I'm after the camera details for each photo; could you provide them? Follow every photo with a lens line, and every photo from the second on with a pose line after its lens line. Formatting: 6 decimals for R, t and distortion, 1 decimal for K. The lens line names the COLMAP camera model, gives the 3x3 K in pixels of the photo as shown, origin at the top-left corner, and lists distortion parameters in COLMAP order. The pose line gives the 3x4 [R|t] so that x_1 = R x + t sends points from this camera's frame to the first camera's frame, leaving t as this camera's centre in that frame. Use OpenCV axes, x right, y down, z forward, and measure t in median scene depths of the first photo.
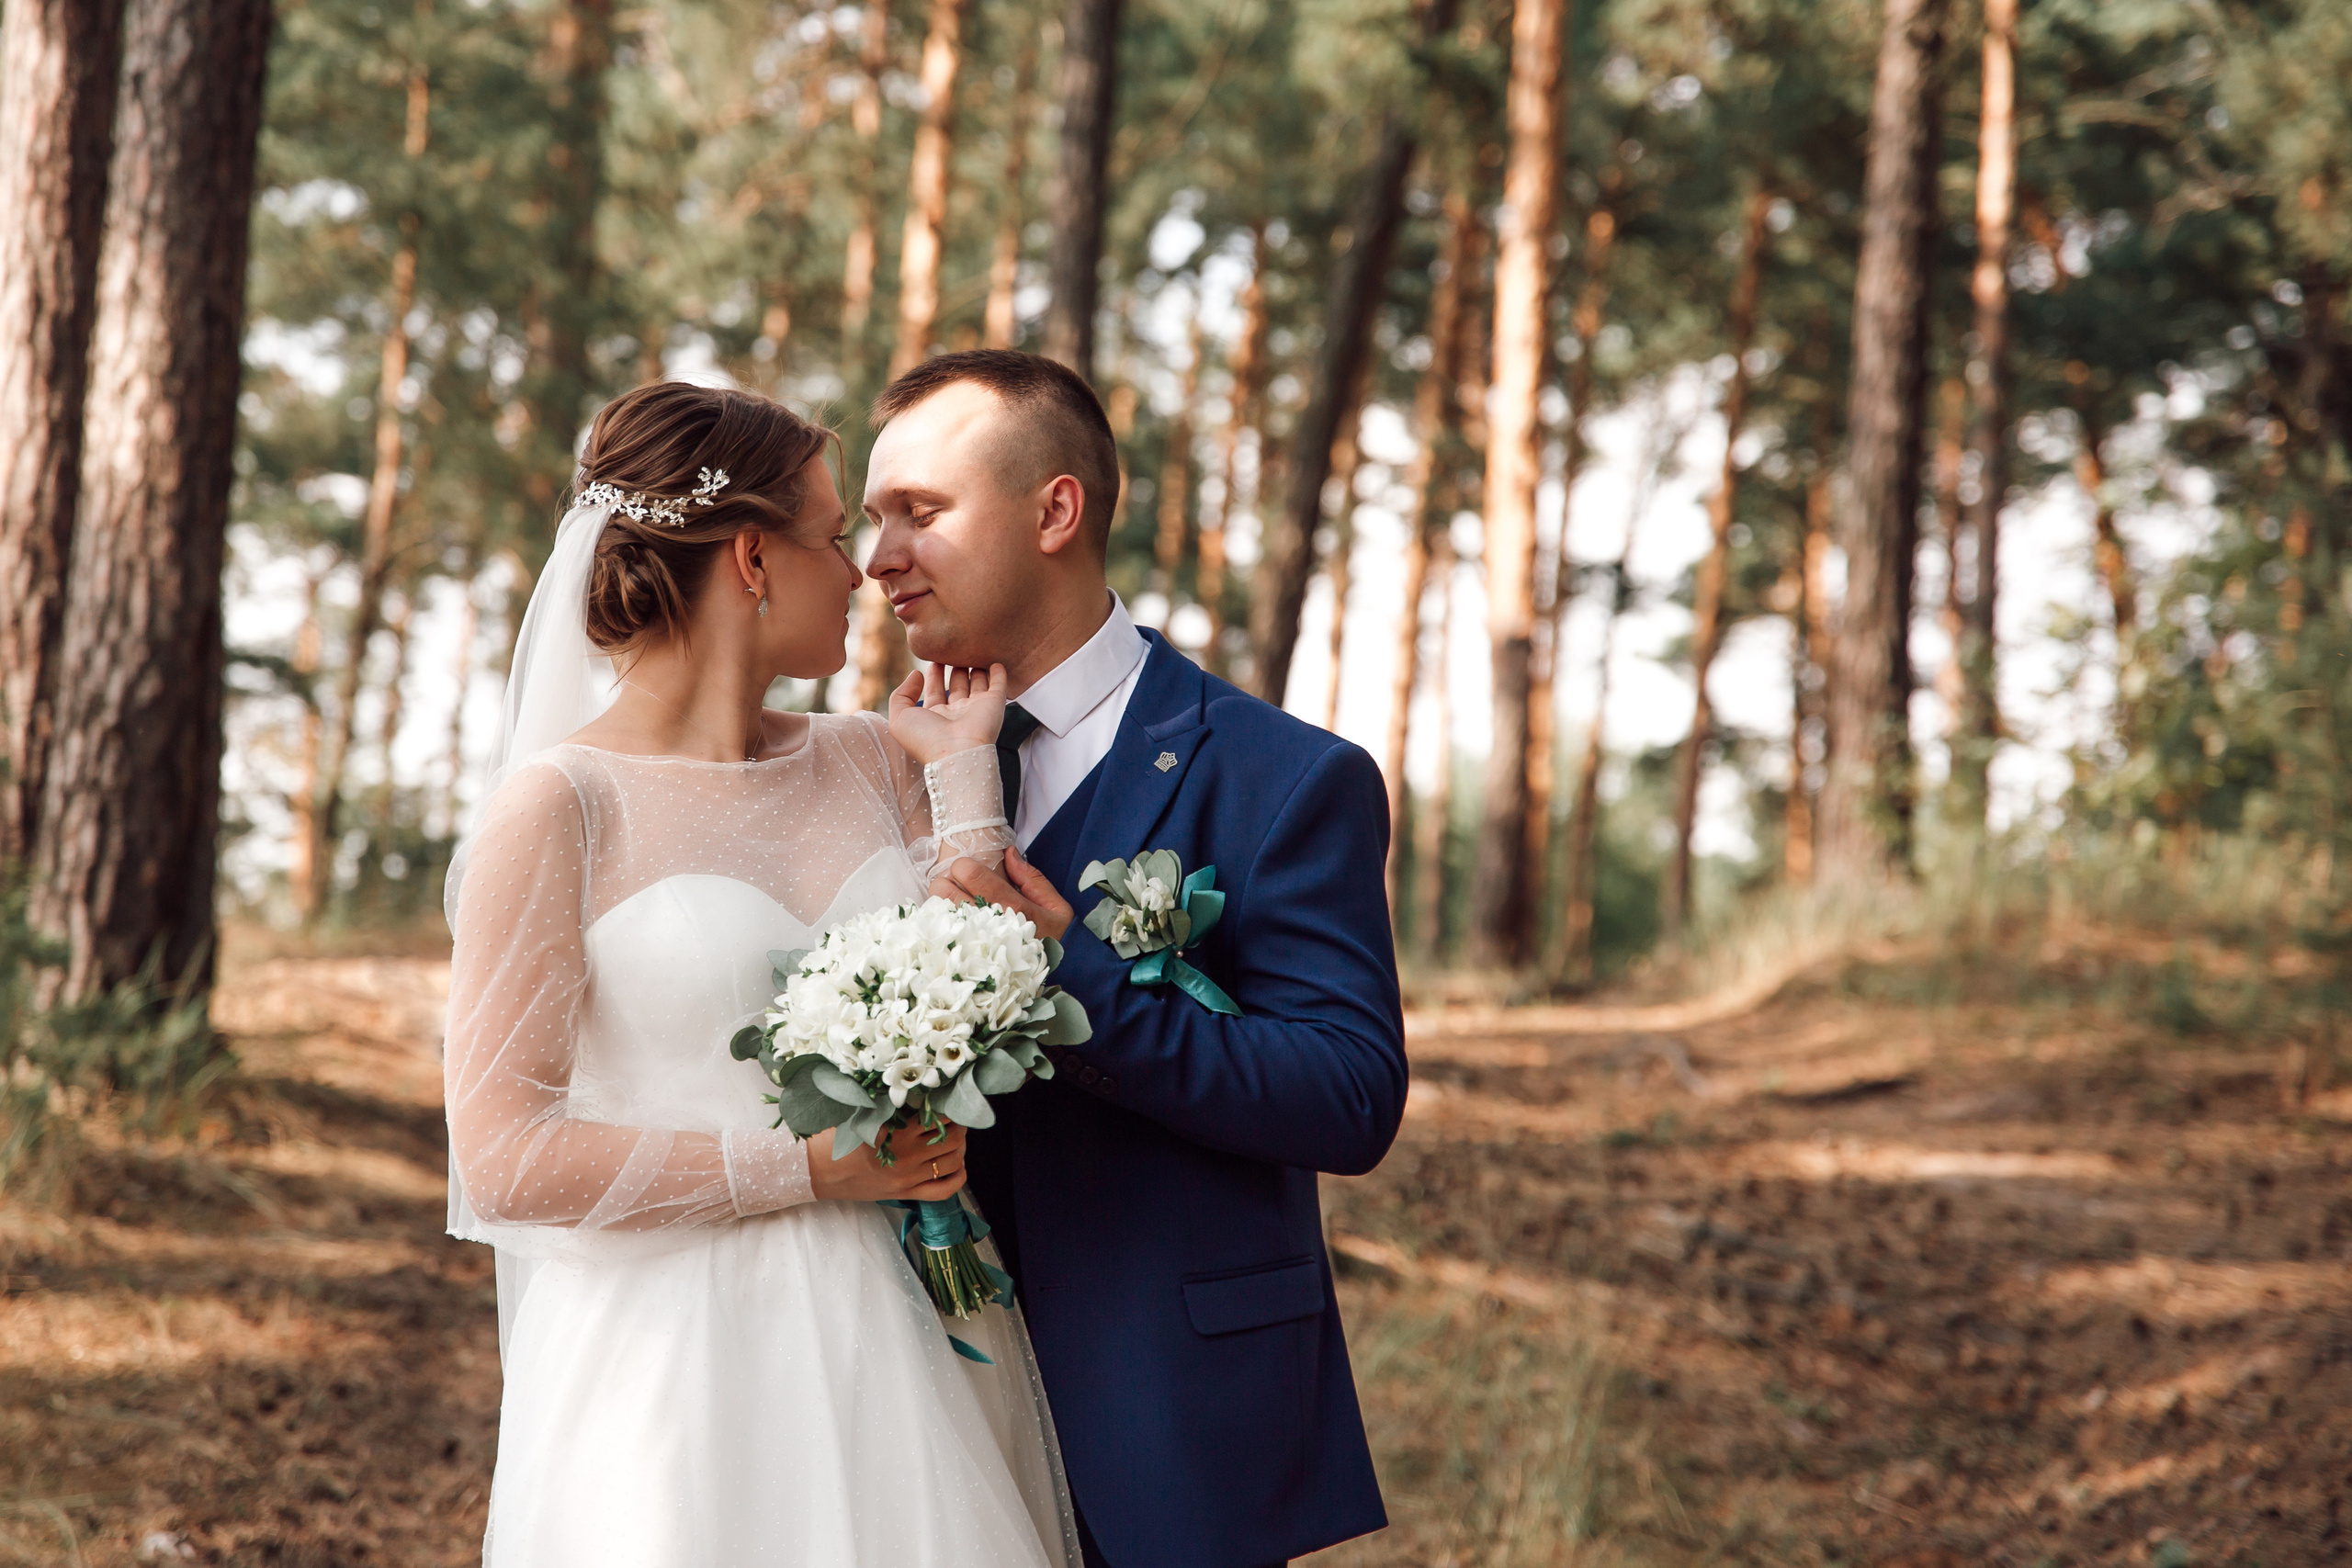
lens RADIAL K [[4773.6, 0, 1043.2], [0, 4773.6, 782.1], [0, 0, 1]] dist [0.171151, 0.013480]
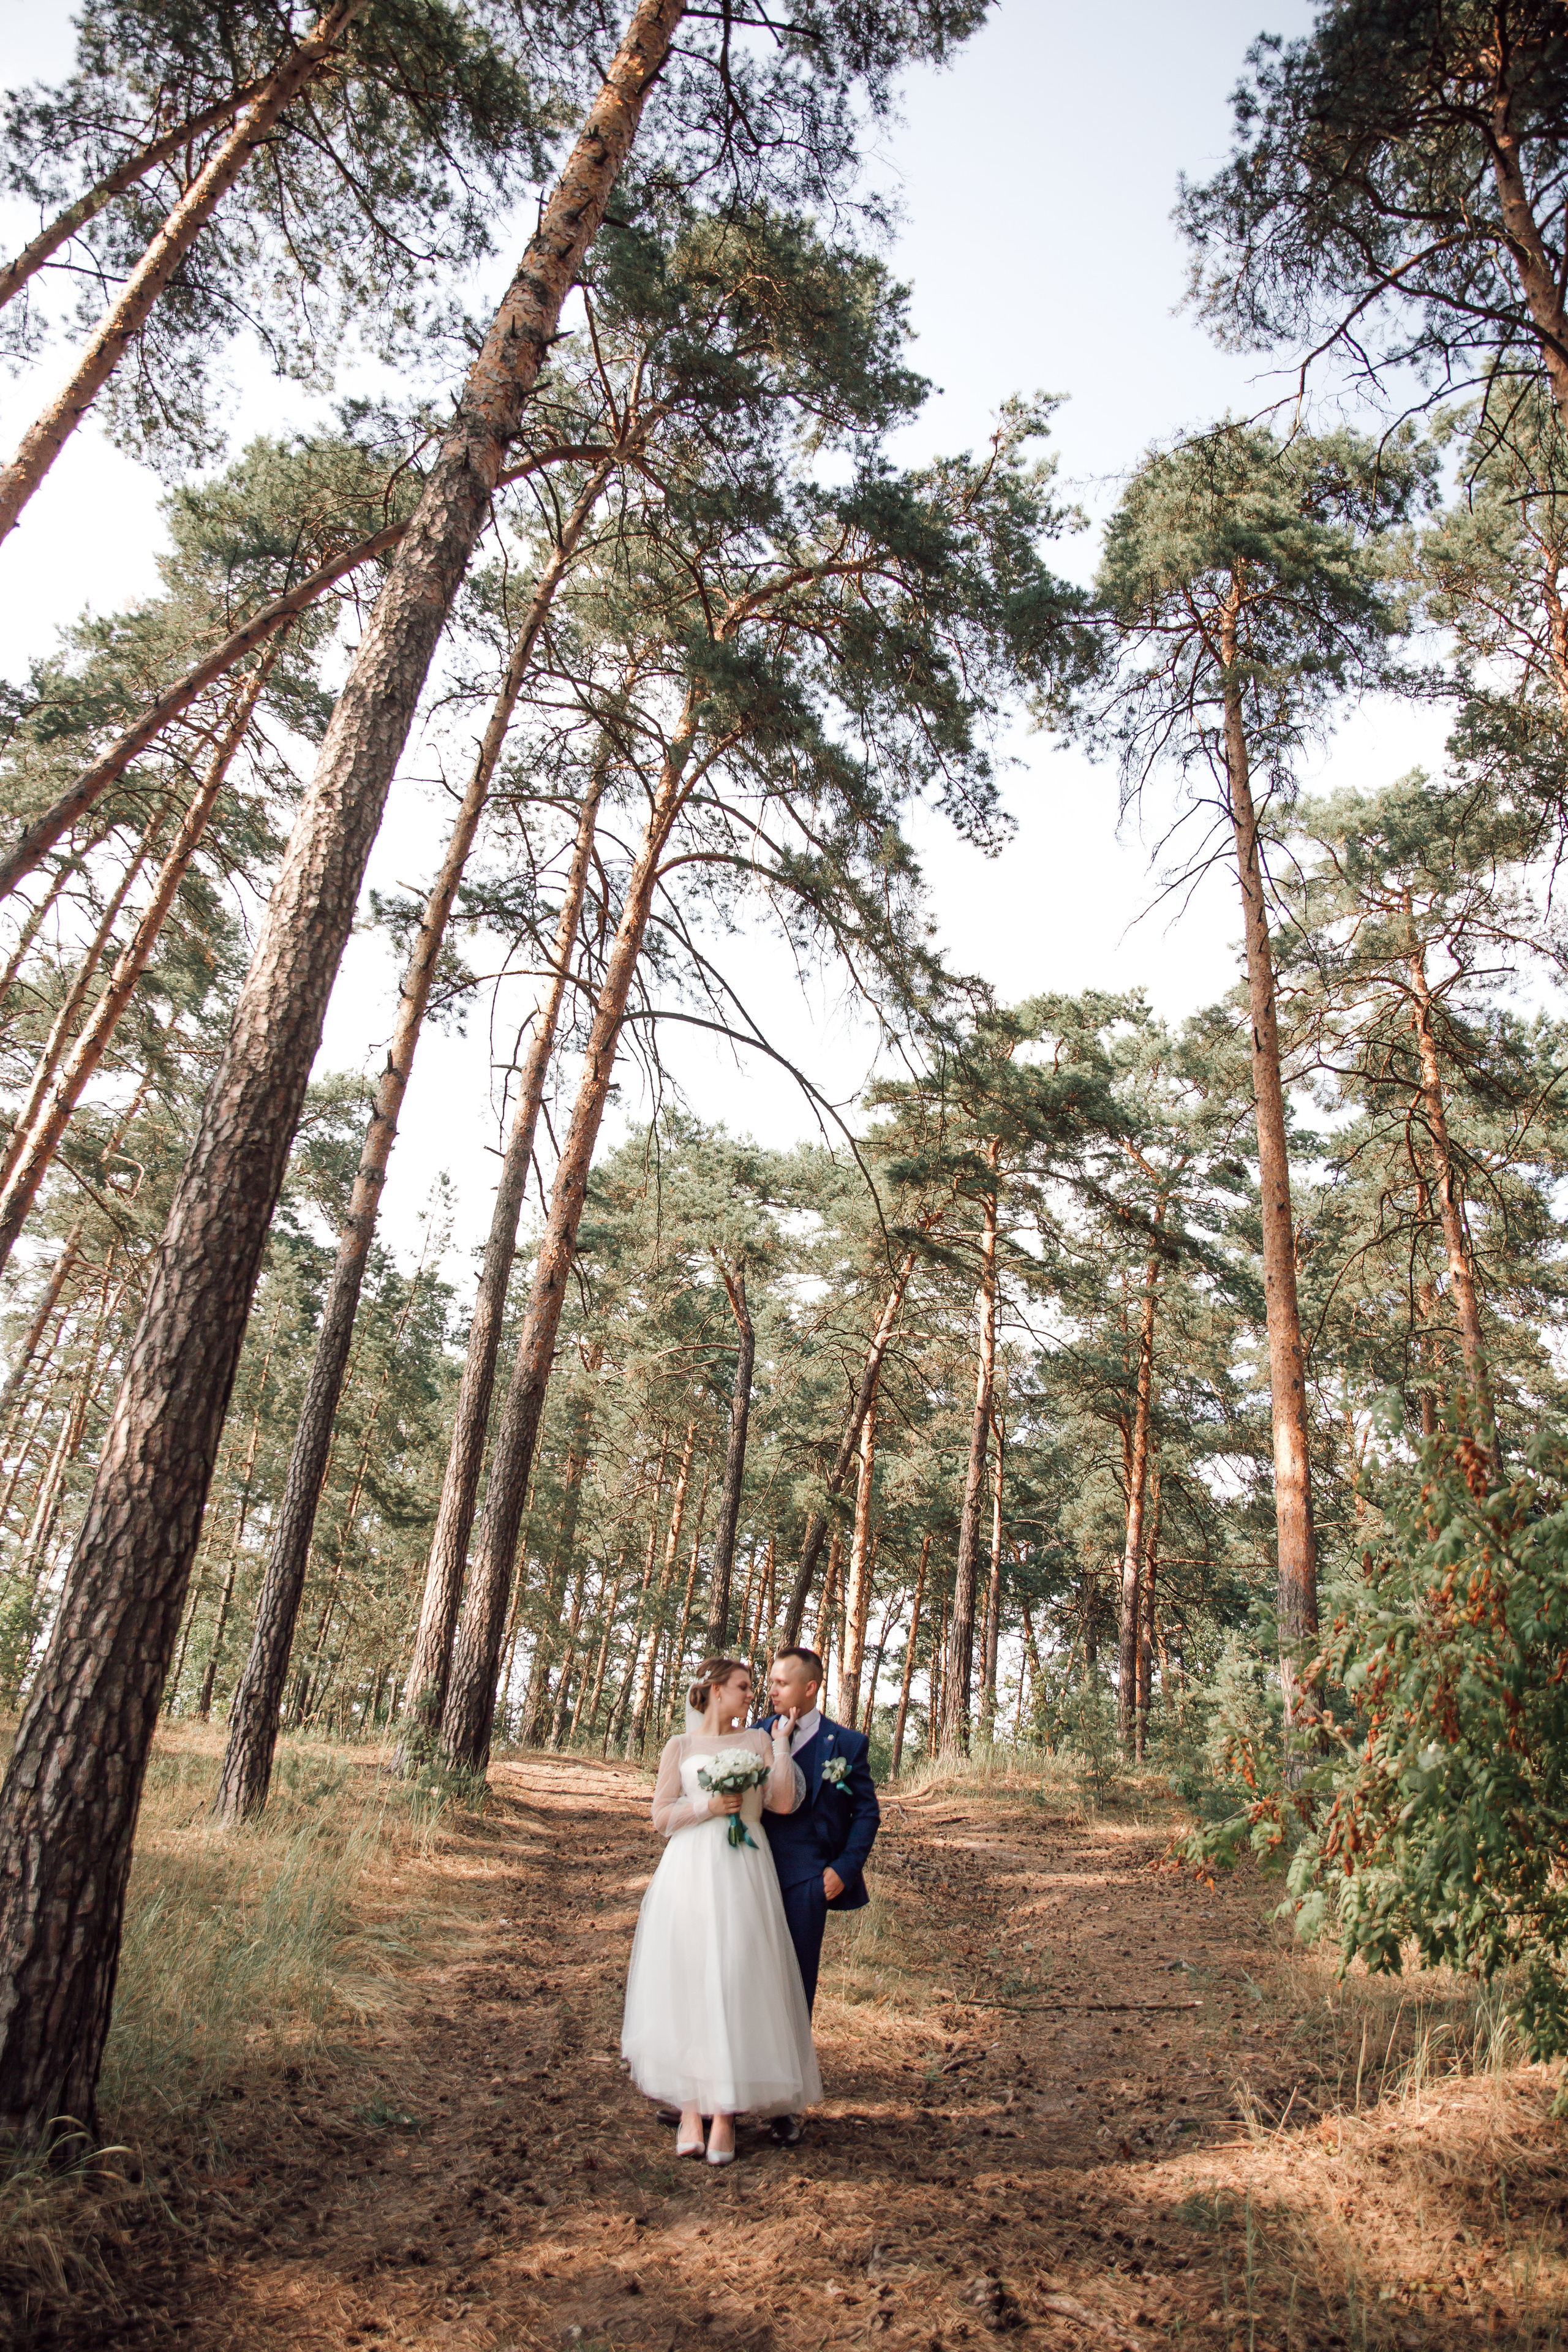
lens RADIAL K [[1678.3, 0, 784.0], [0, 1678.3, 1176.0], [0, 0, 1]] dist [-0.058104, -0.000105]
pose [[0.996393, 0.065129, 0.054401, -0.049698], [-0.045708, 0.952023, -0.302593, -0.011353], [-0.071498, 0.299015, 0.951566, -0.295814]]
